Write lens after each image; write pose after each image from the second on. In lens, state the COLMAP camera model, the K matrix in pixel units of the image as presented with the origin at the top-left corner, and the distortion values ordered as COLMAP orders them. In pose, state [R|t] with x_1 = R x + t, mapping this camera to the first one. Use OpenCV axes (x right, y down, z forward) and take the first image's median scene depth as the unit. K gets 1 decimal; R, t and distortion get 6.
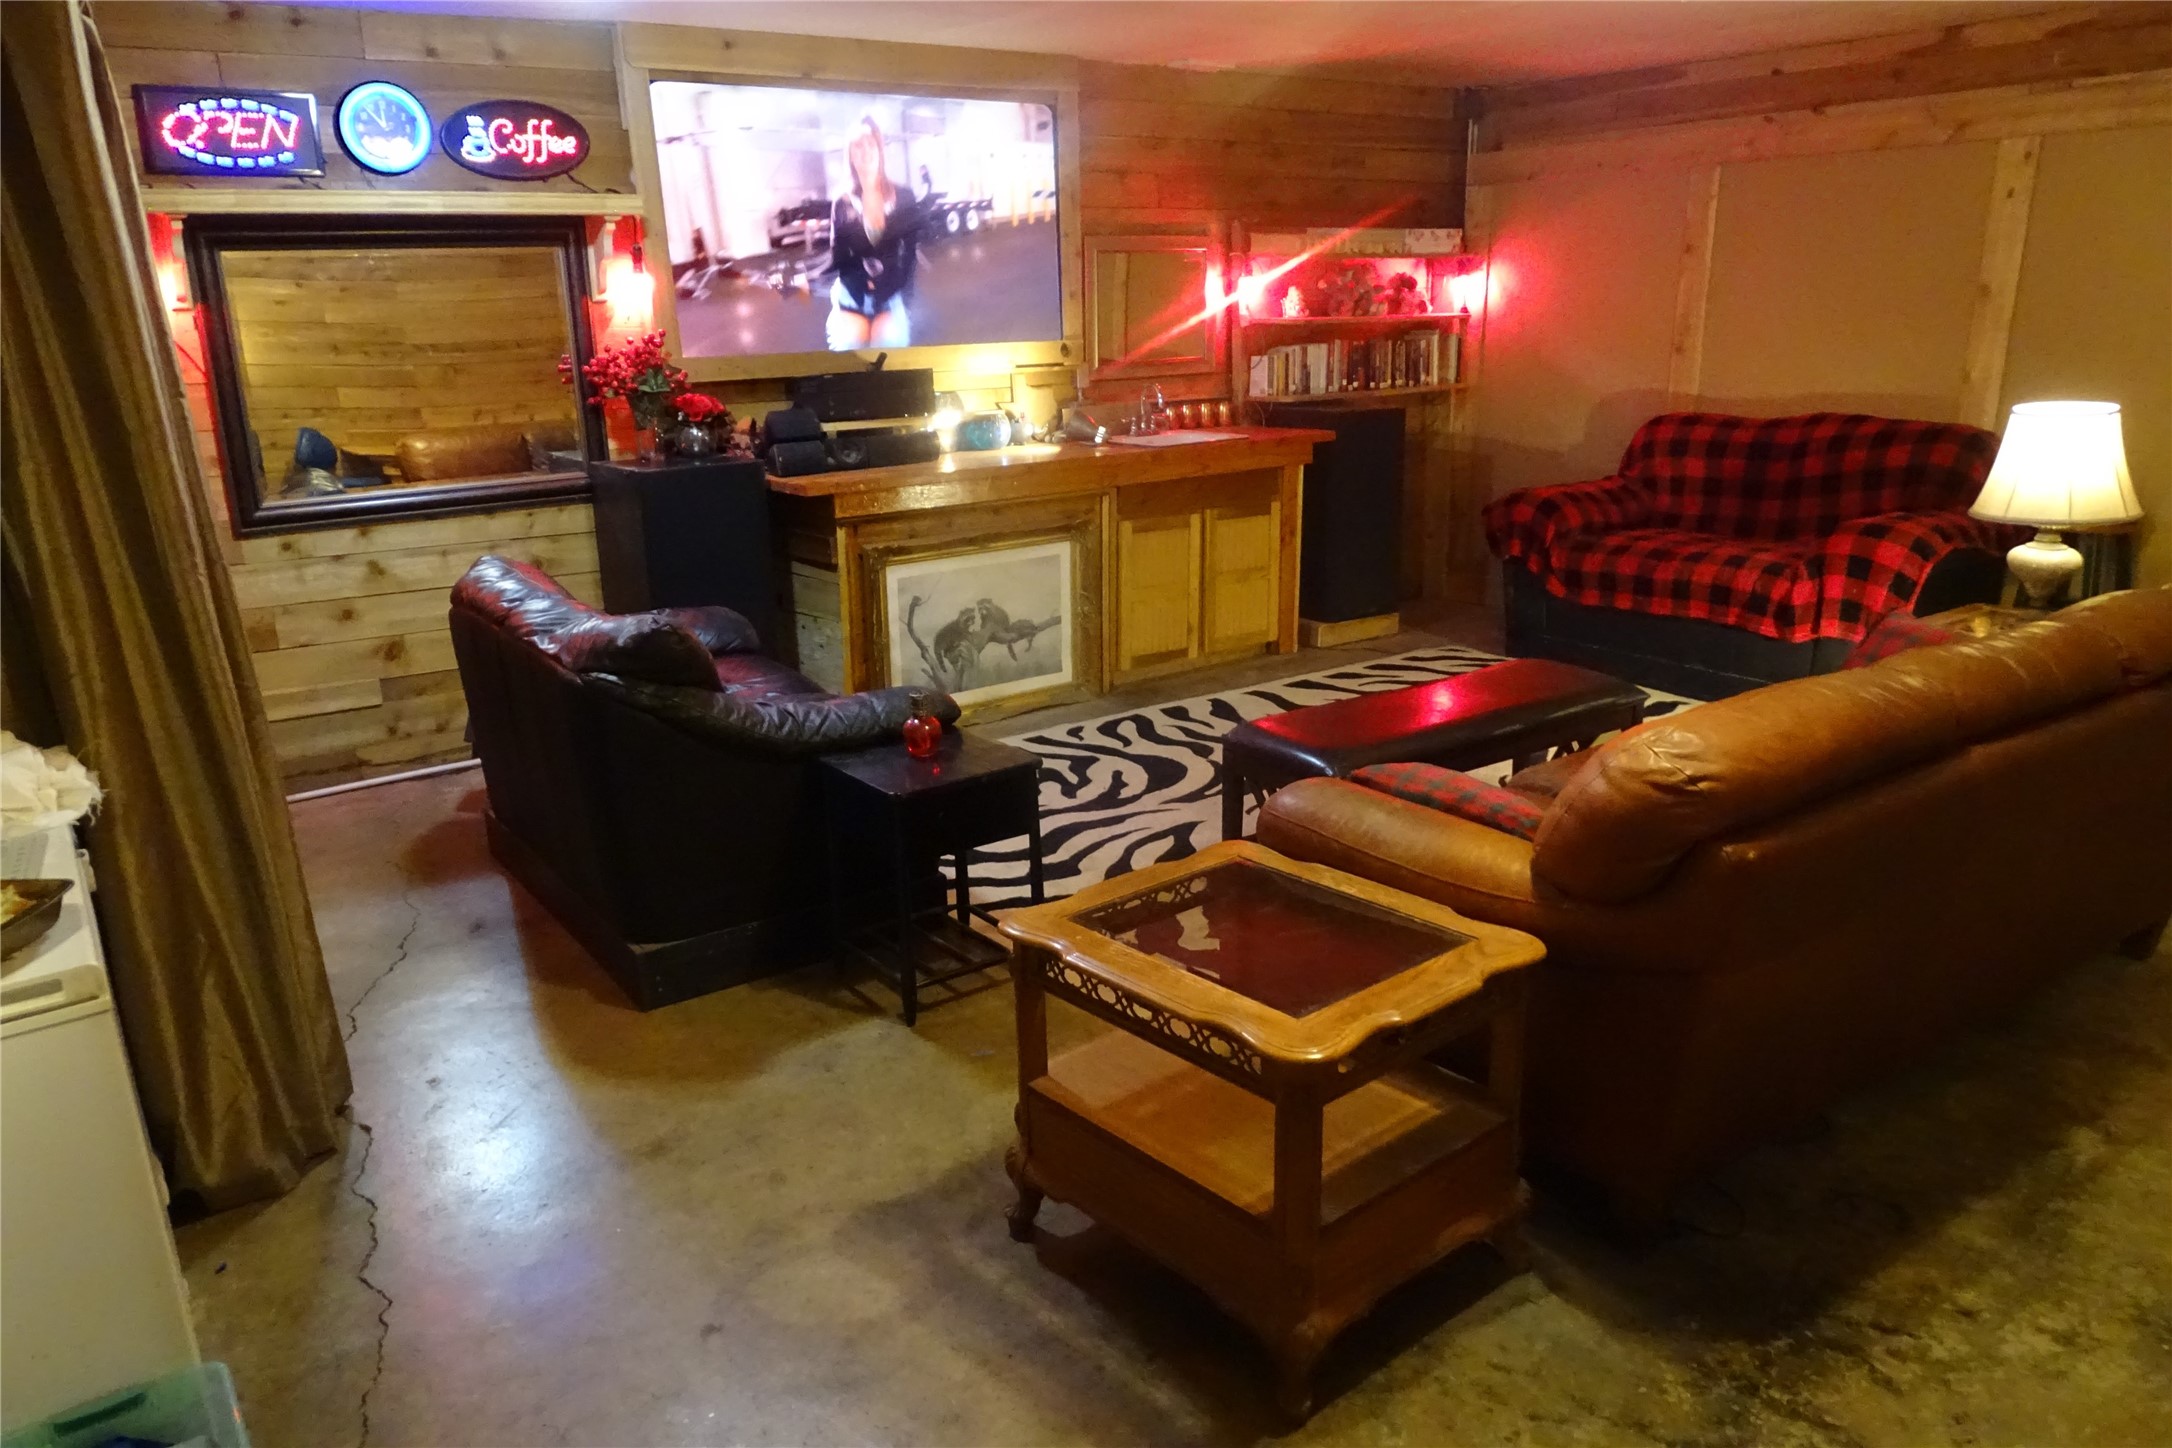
lens RADIAL K [[1563.8, 0, 1086.0], [0, 1563.8, 724.0], [0, 0, 1]] dist [0.000843, -0.002694]
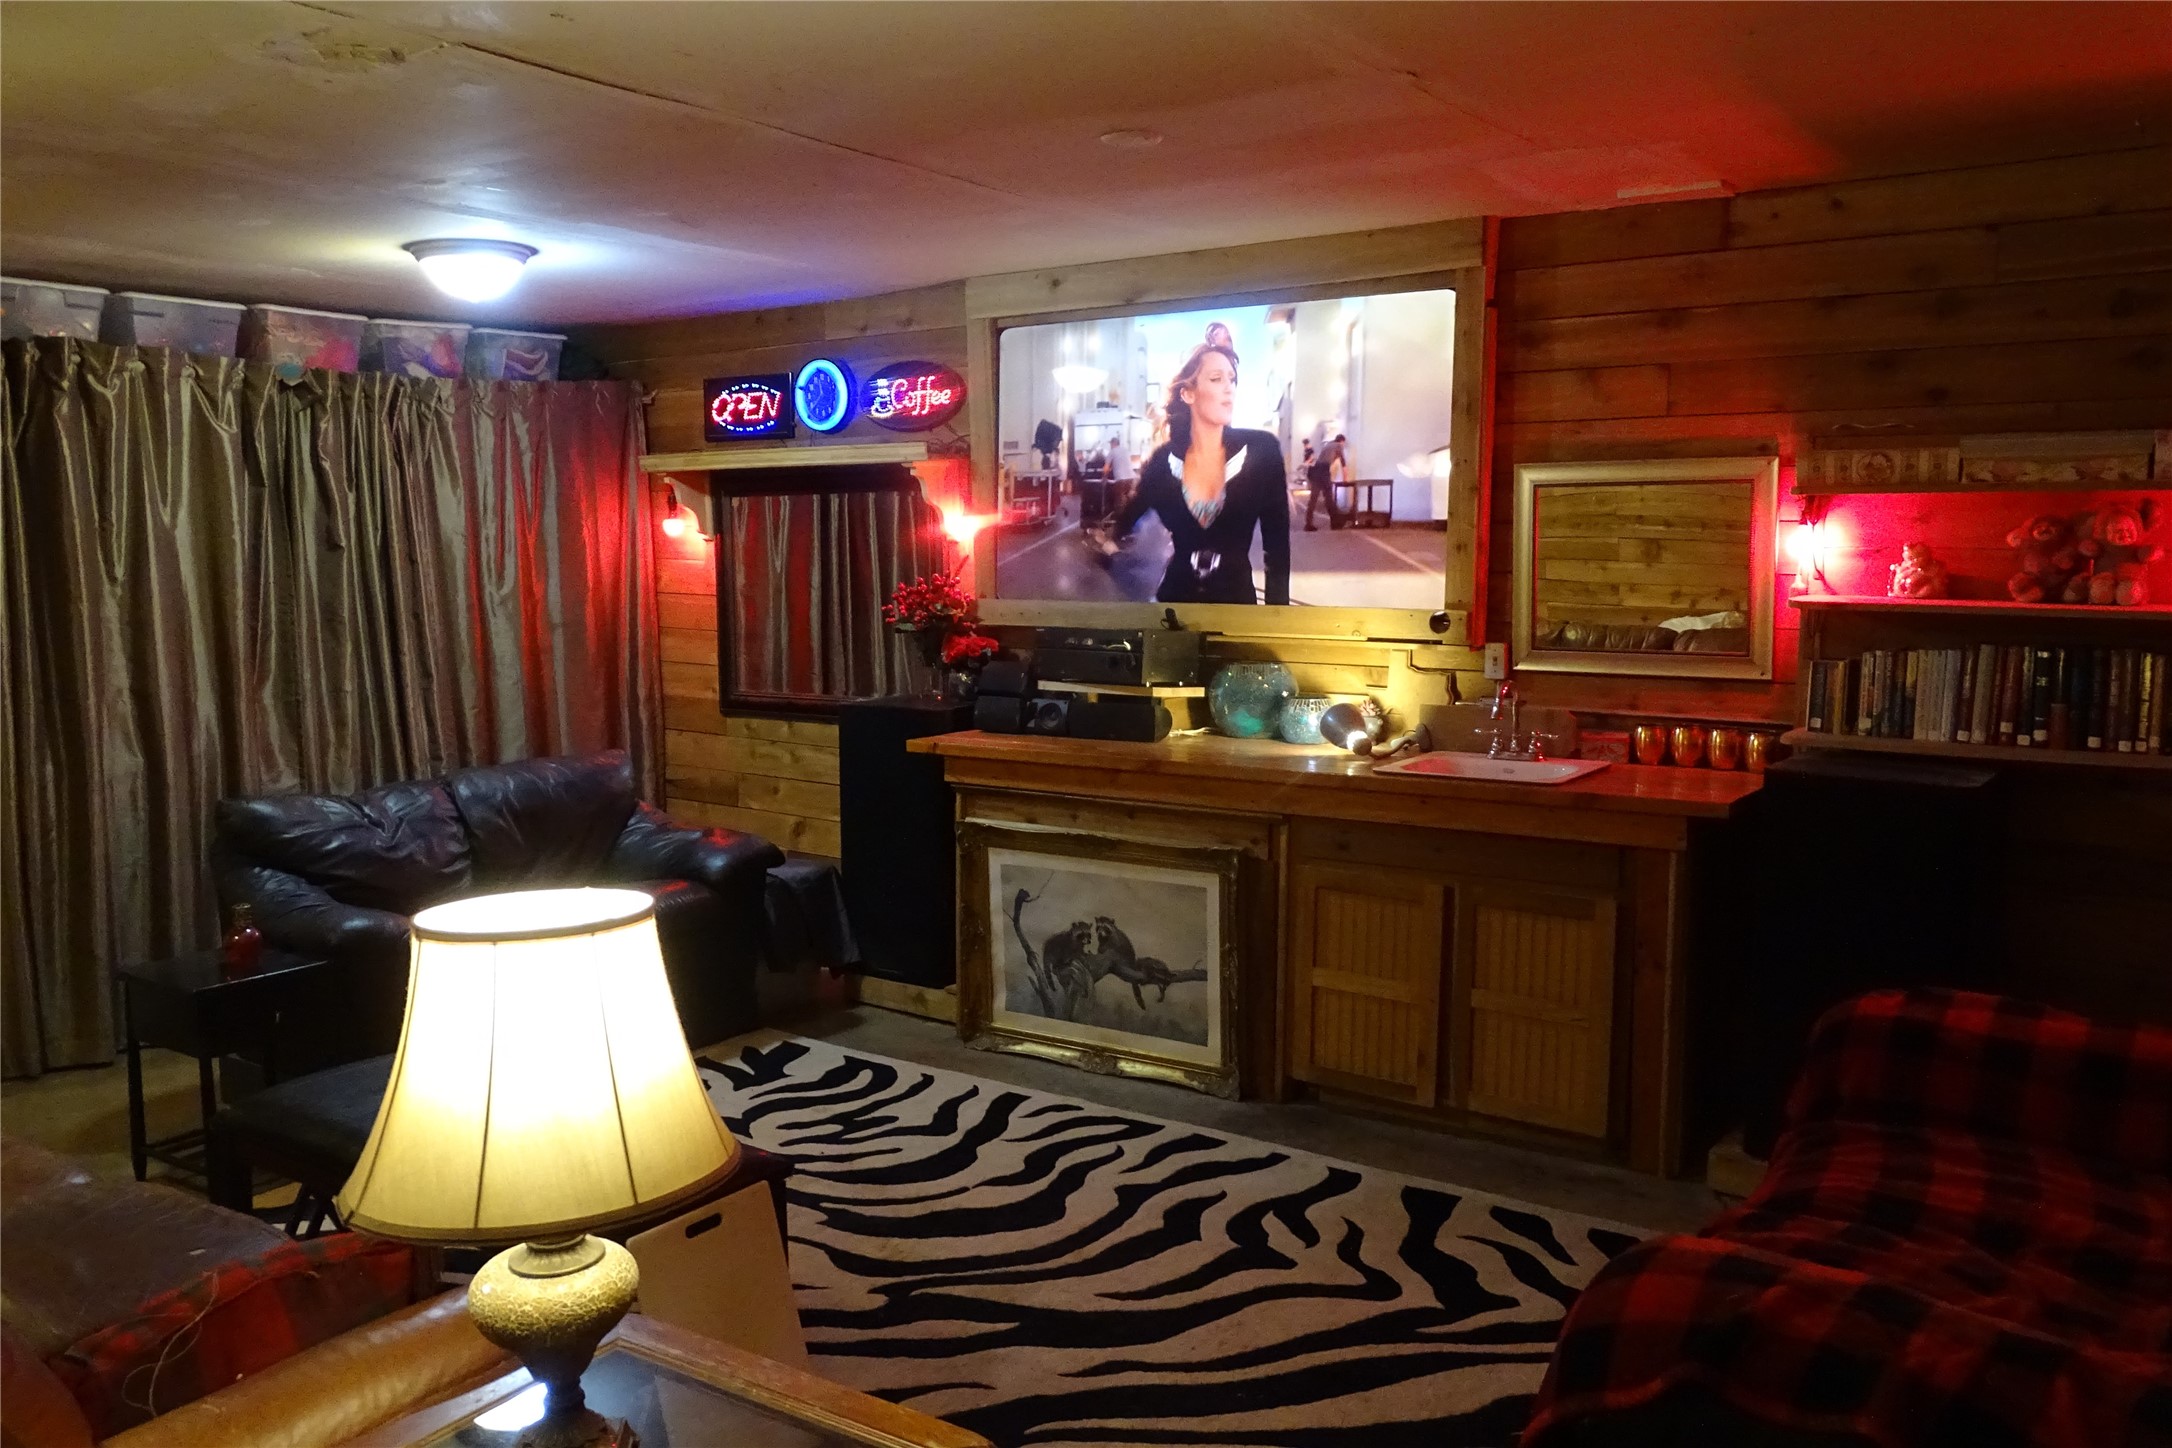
lens RADIAL K [[1737.0, 0, 1086.0], [0, 1737.0, 724.0], [0, 0, 1]] dist [0.002579, -0.000072]
pose [[0.324956, 0.132086, -0.936460, 0.765998], [-0.247693, 0.967521, 0.050516, -0.222810], [0.912717, 0.215539, 0.347118, 0.676947]]
